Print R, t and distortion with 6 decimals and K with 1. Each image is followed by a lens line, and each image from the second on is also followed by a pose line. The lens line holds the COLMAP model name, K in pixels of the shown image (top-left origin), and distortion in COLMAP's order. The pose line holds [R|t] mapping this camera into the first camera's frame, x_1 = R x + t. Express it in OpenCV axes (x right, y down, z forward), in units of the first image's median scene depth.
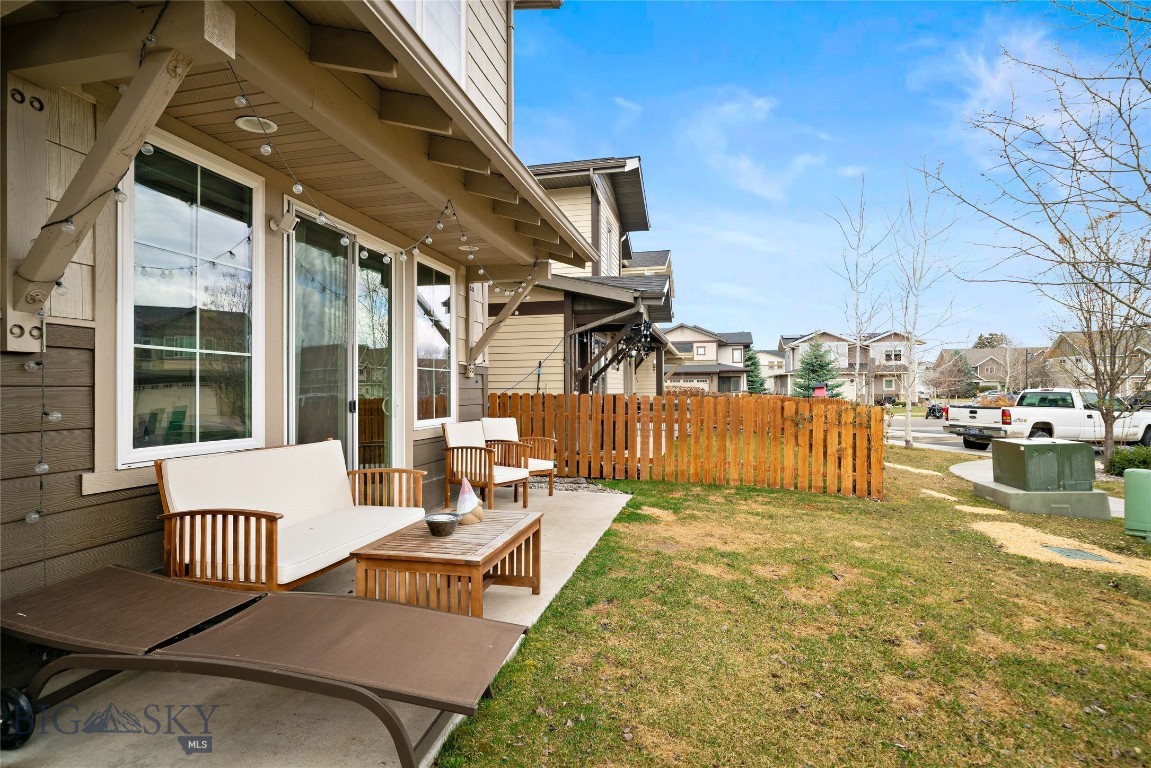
lens RADIAL K [[587.9, 0, 573.6], [0, 587.9, 382.0], [0, 0, 1]] dist [0.000902, 0.000190]
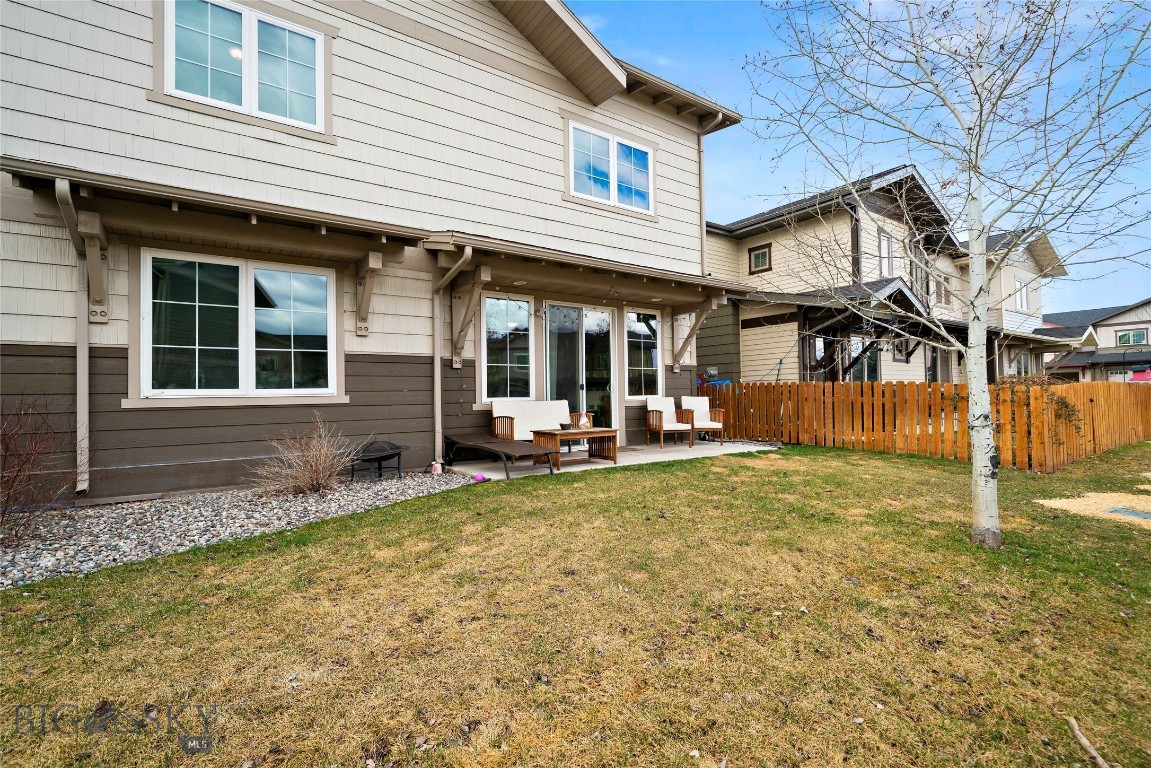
lens RADIAL K [[516.4, 0, 563.6], [0, 516.4, 381.3], [0, 0, 1]] dist [0.001242, 0.000368]
pose [[0.748476, -0.025638, -0.662666, 0.585112], [0.023073, 0.999654, -0.012615, 0.030161], [0.662760, -0.005848, 0.748809, -0.331988]]
